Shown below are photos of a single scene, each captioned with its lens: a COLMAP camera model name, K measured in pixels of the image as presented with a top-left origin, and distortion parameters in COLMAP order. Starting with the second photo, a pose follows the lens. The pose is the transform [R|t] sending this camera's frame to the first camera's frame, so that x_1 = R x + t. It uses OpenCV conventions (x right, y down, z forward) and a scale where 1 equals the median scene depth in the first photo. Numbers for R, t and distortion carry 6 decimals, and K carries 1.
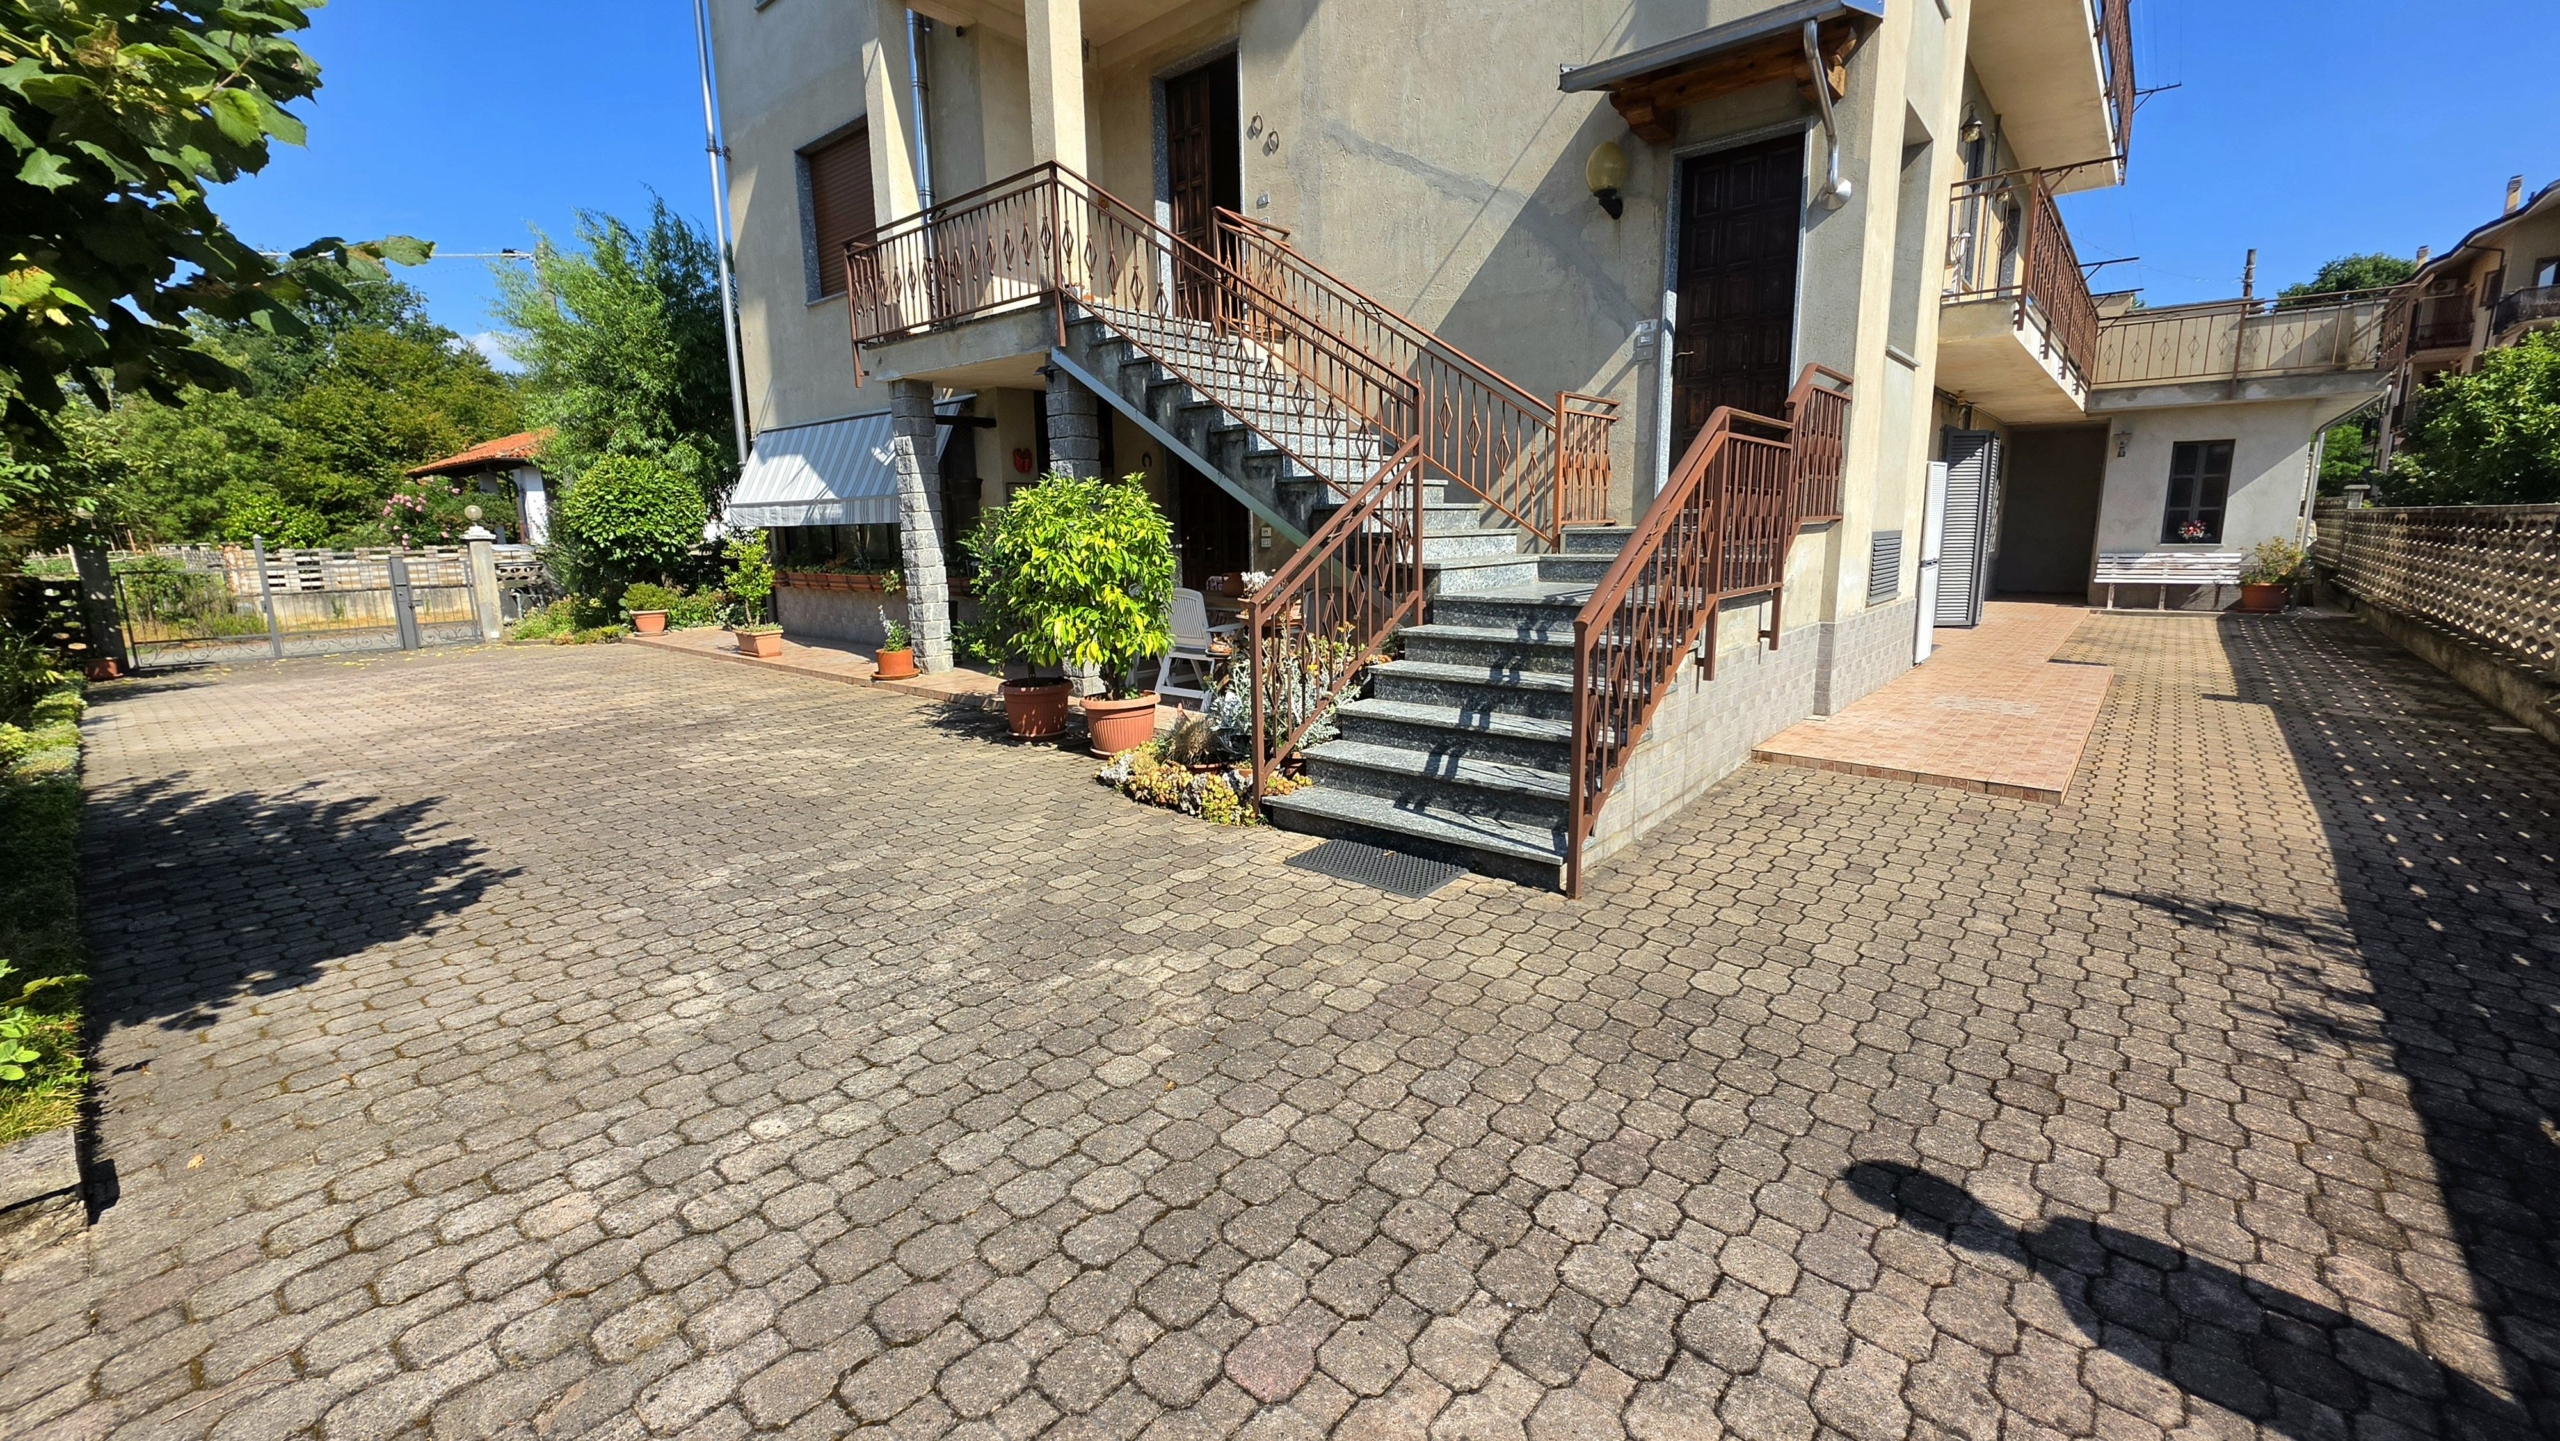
lens RADIAL K [[1033.0, 0, 1288.9], [0, 1033.0, 716.6], [0, 0, 1]] dist [-0.004822, -0.000184]
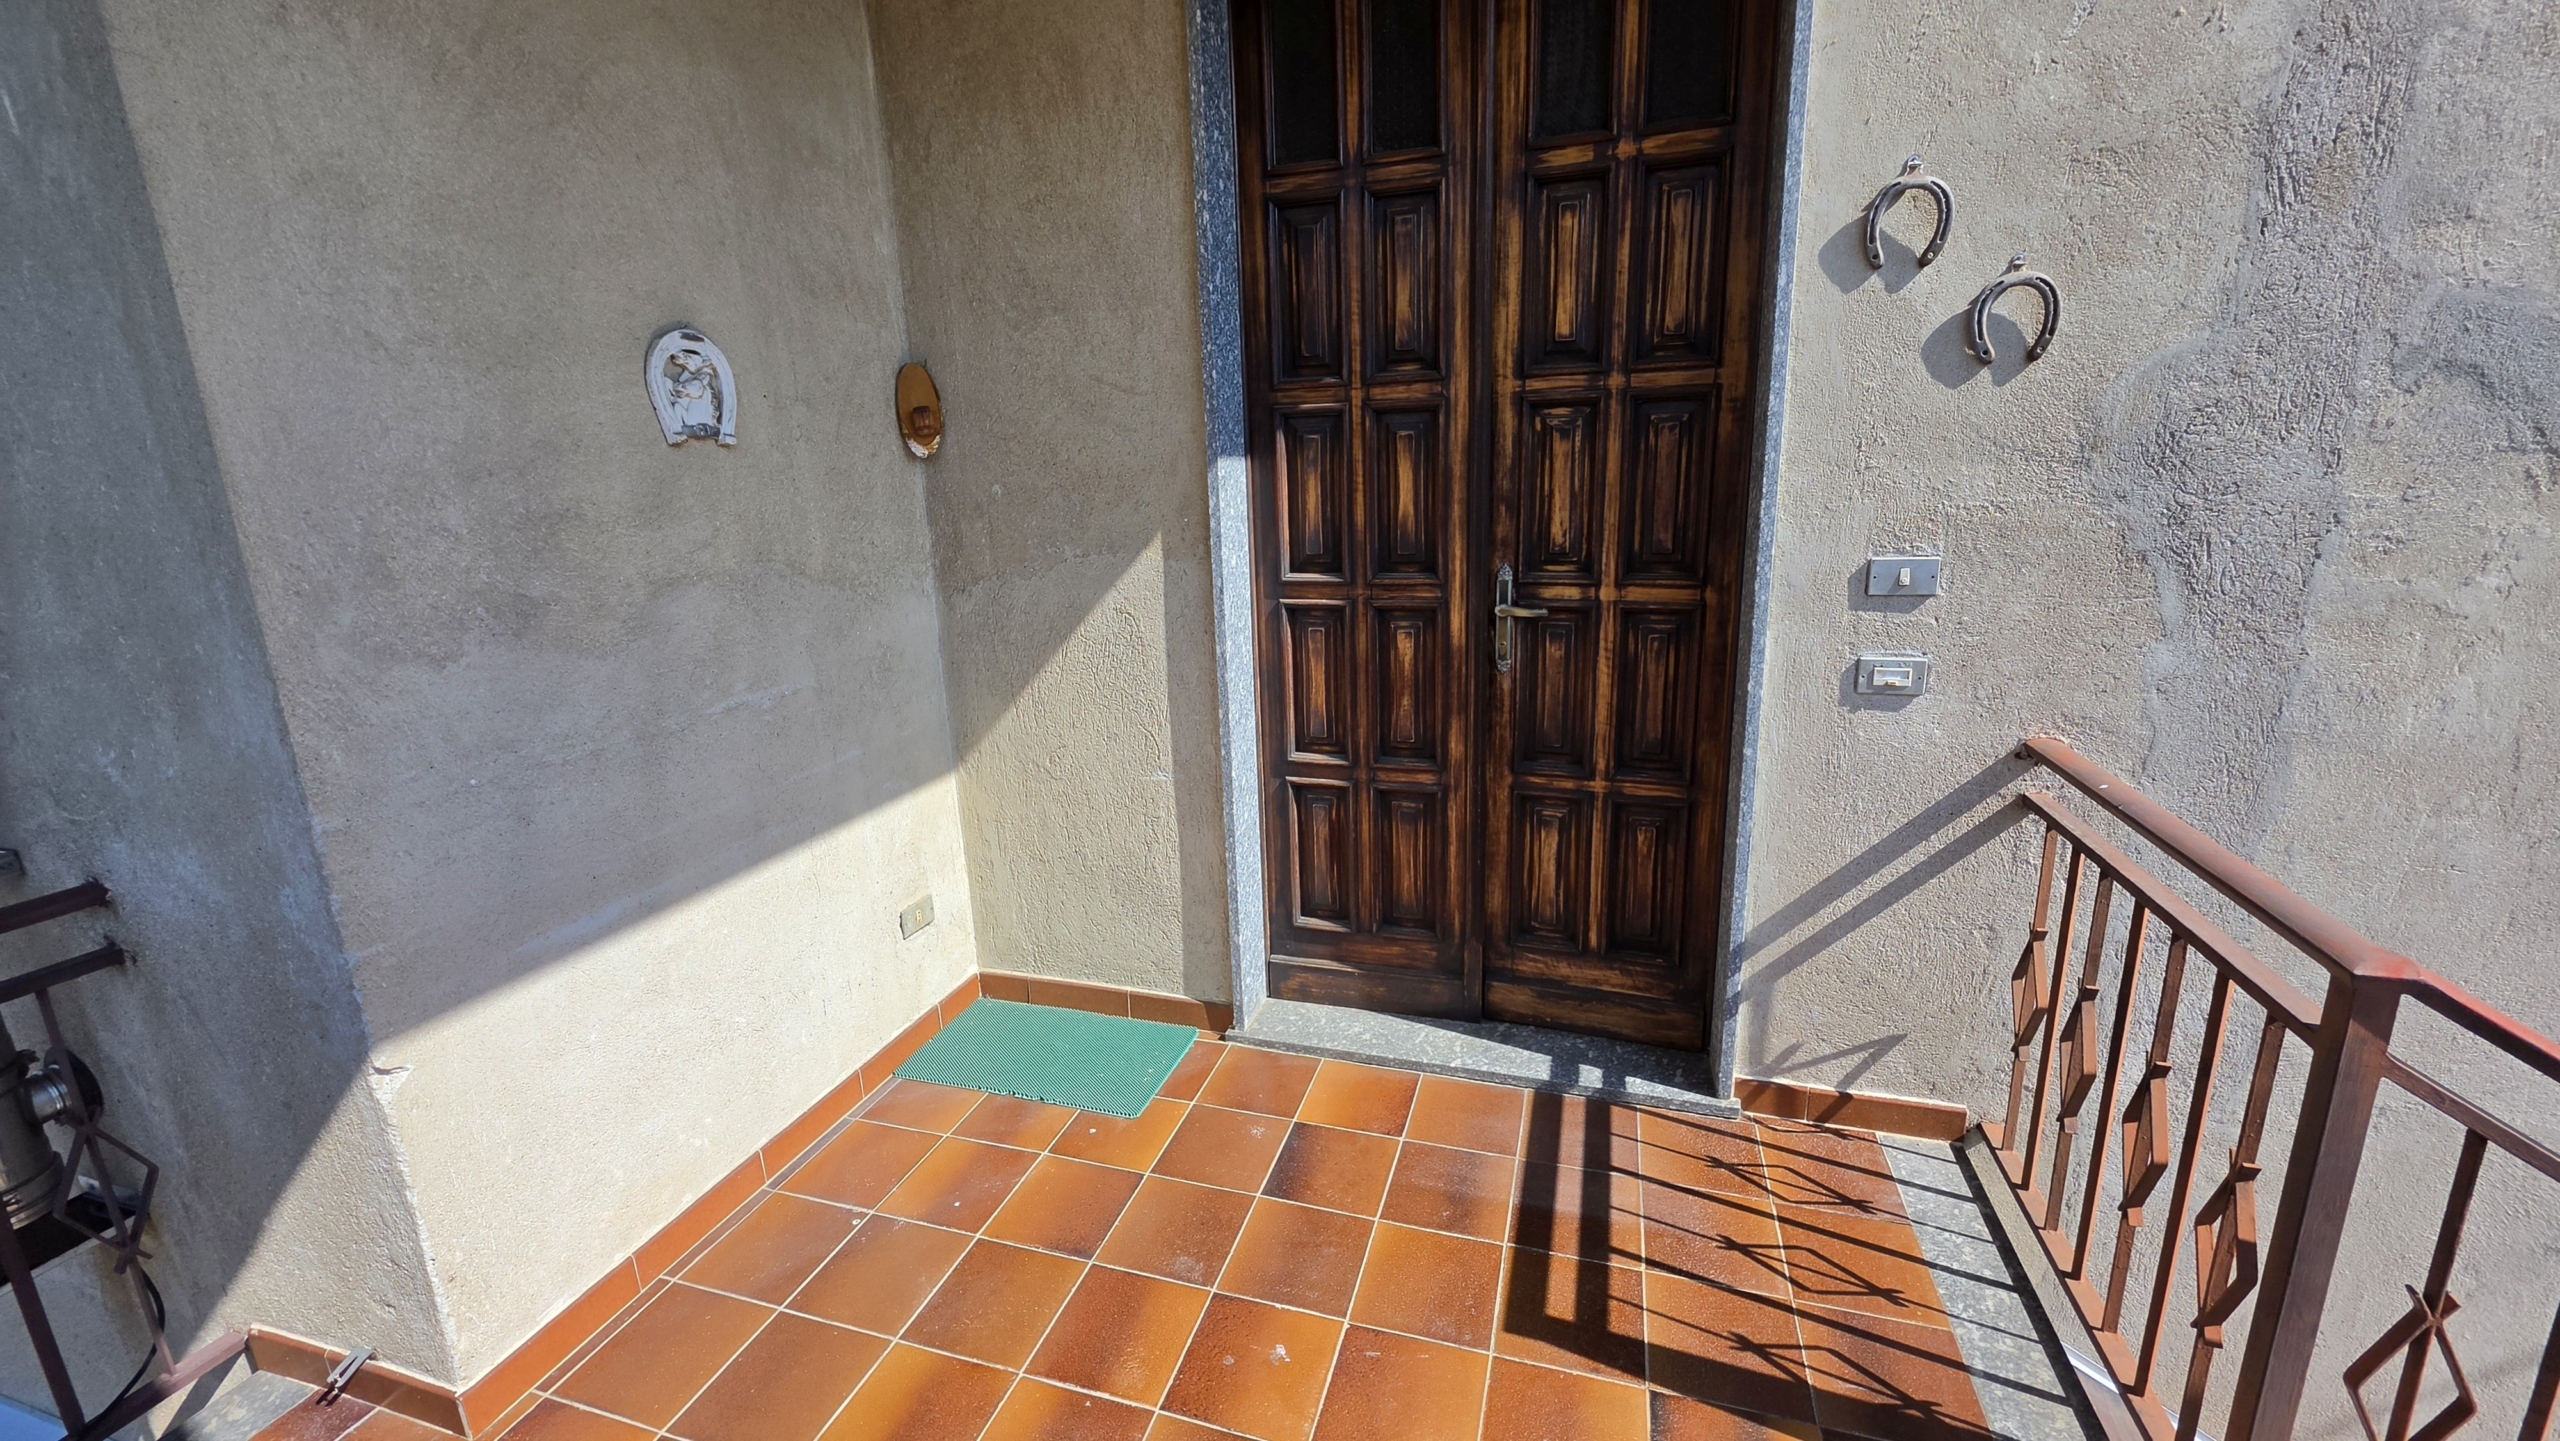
lens RADIAL K [[1031.0, 0, 1286.6], [0, 1031.0, 707.2], [0, 0, 1]] dist [-0.005304, 0.000833]
pose [[0.921186, -0.102417, 0.375403, -0.297469], [0.086083, 0.994475, 0.060077, -0.652530], [-0.379482, -0.023026, 0.924912, 1.113501]]
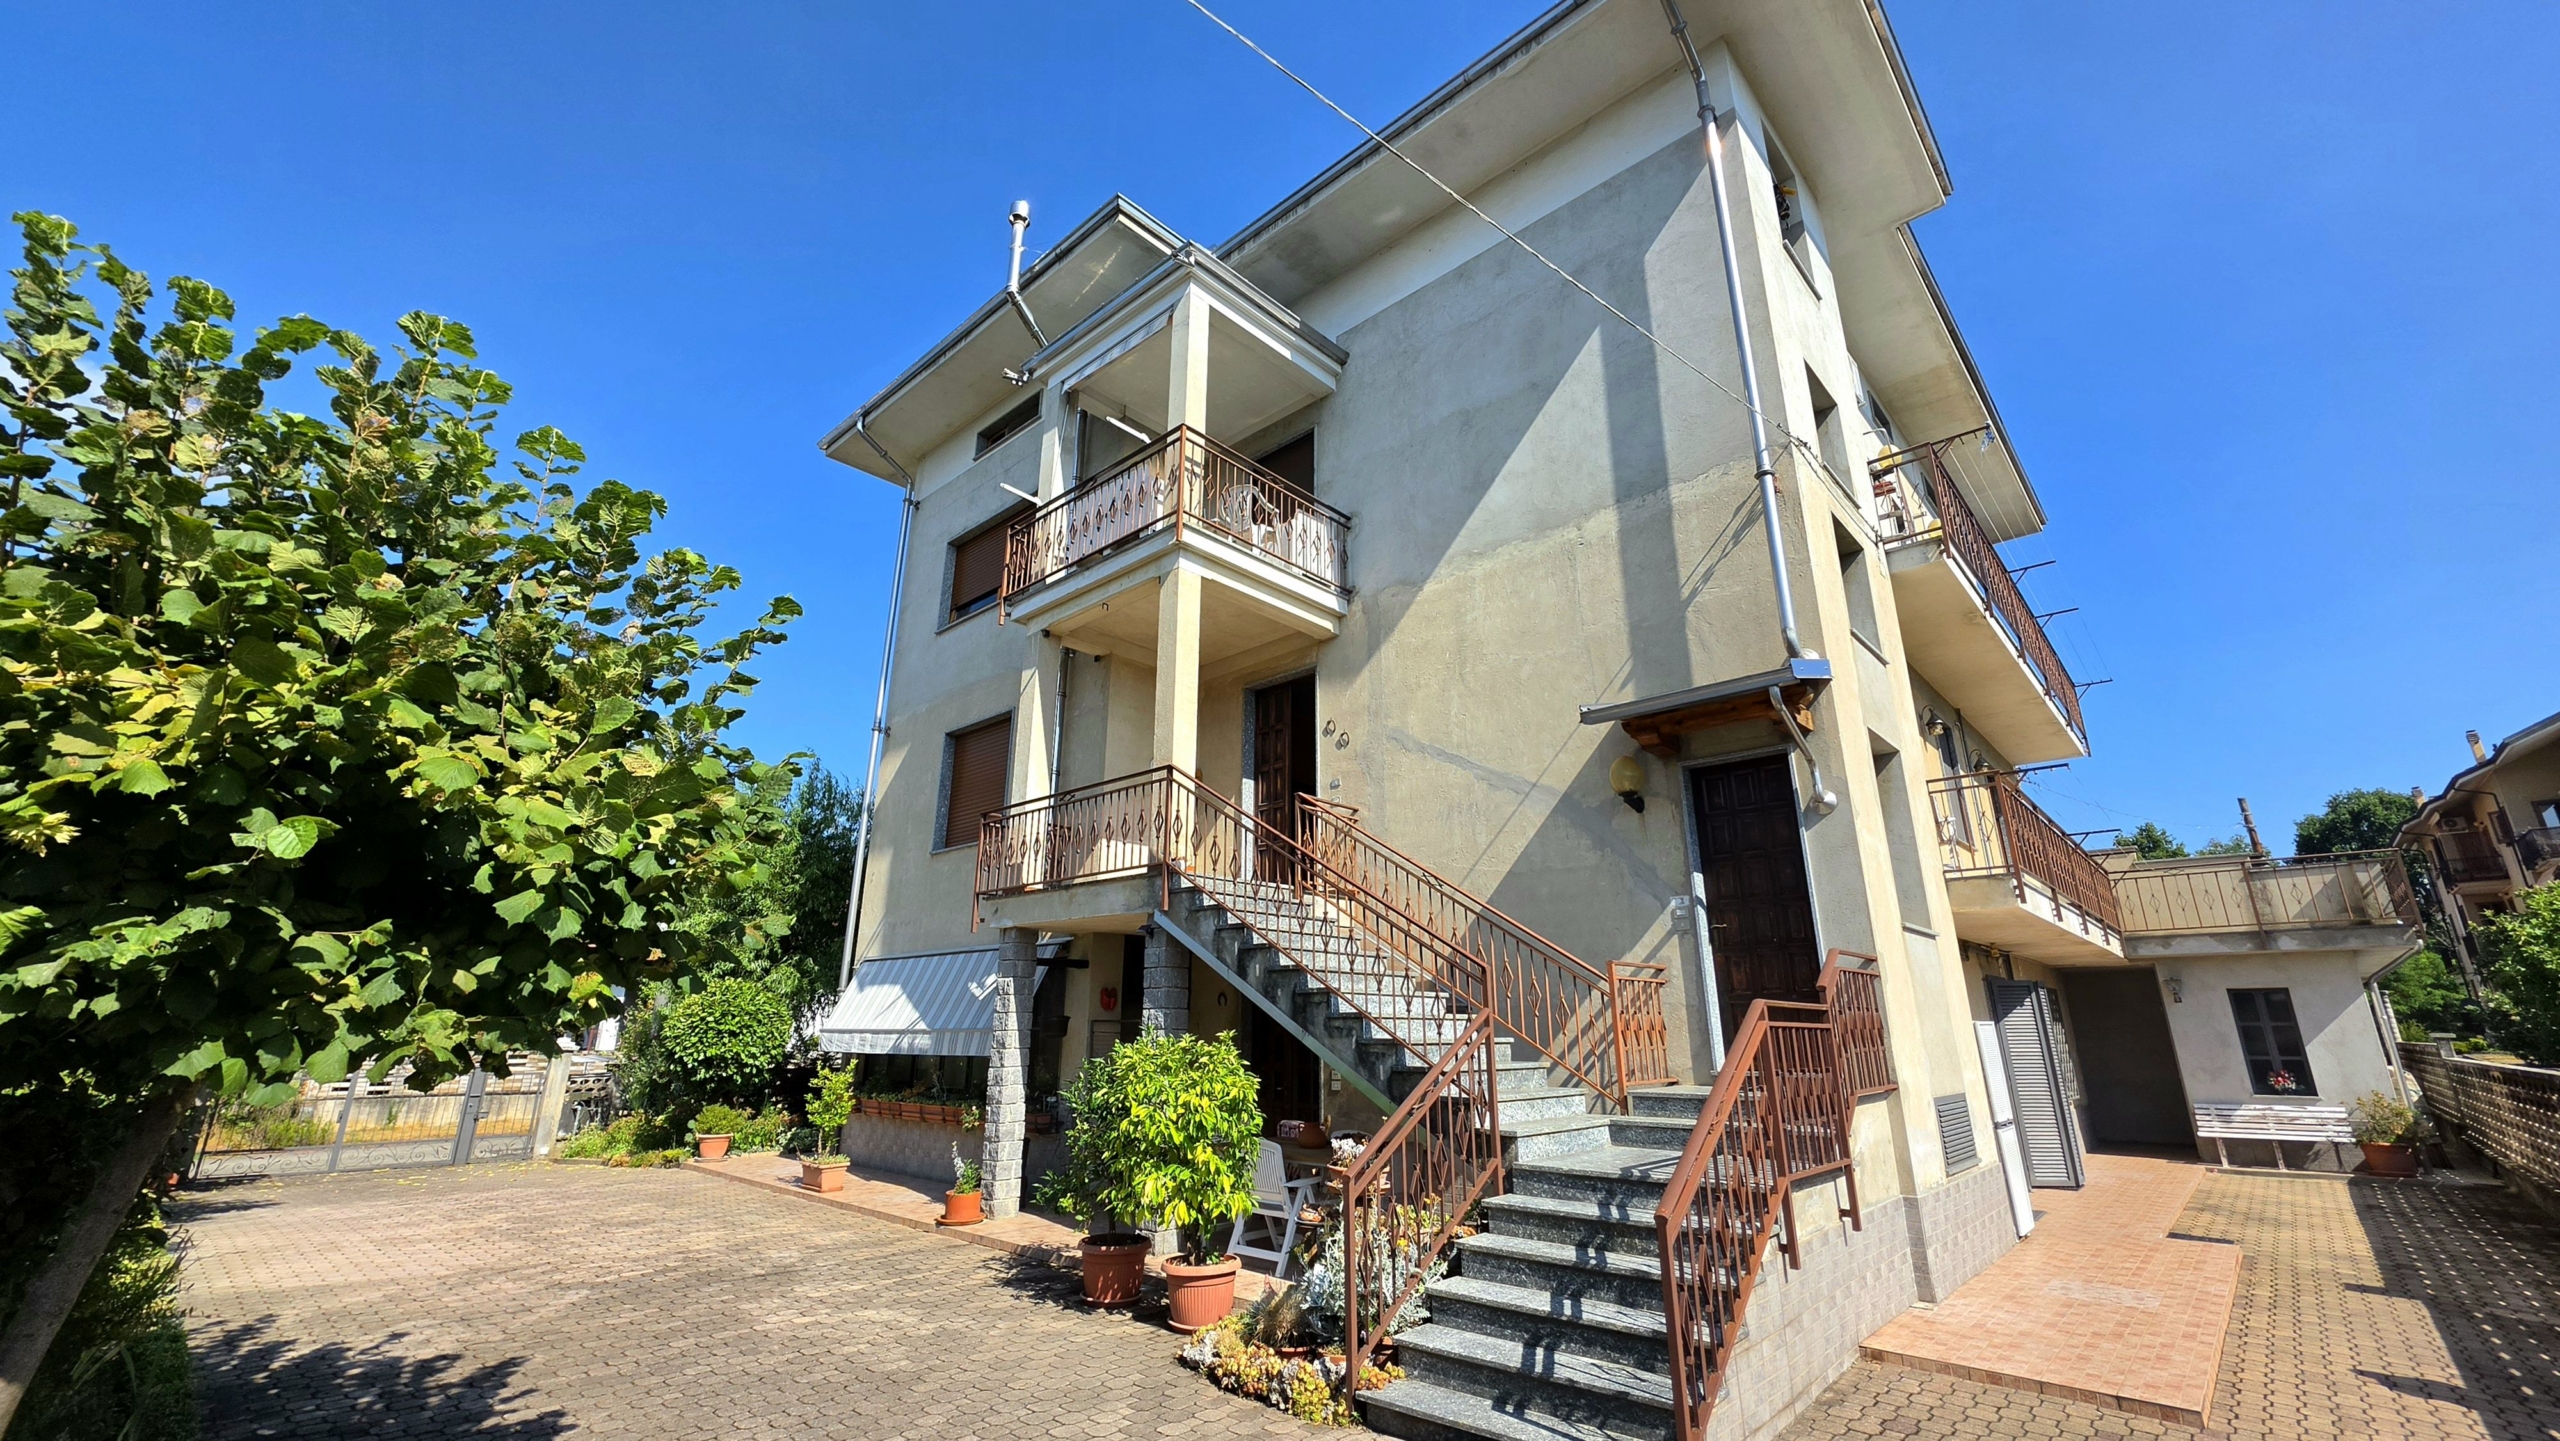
lens RADIAL K [[1031.0, 0, 1286.6], [0, 1031.0, 707.2], [0, 0, 1]] dist [-0.005304, 0.000833]
pose [[0.998803, 0.002705, -0.048834, -0.030789], [-0.025430, 0.881613, -0.471287, -0.022261], [0.041777, 0.471965, 0.880627, -0.116498]]
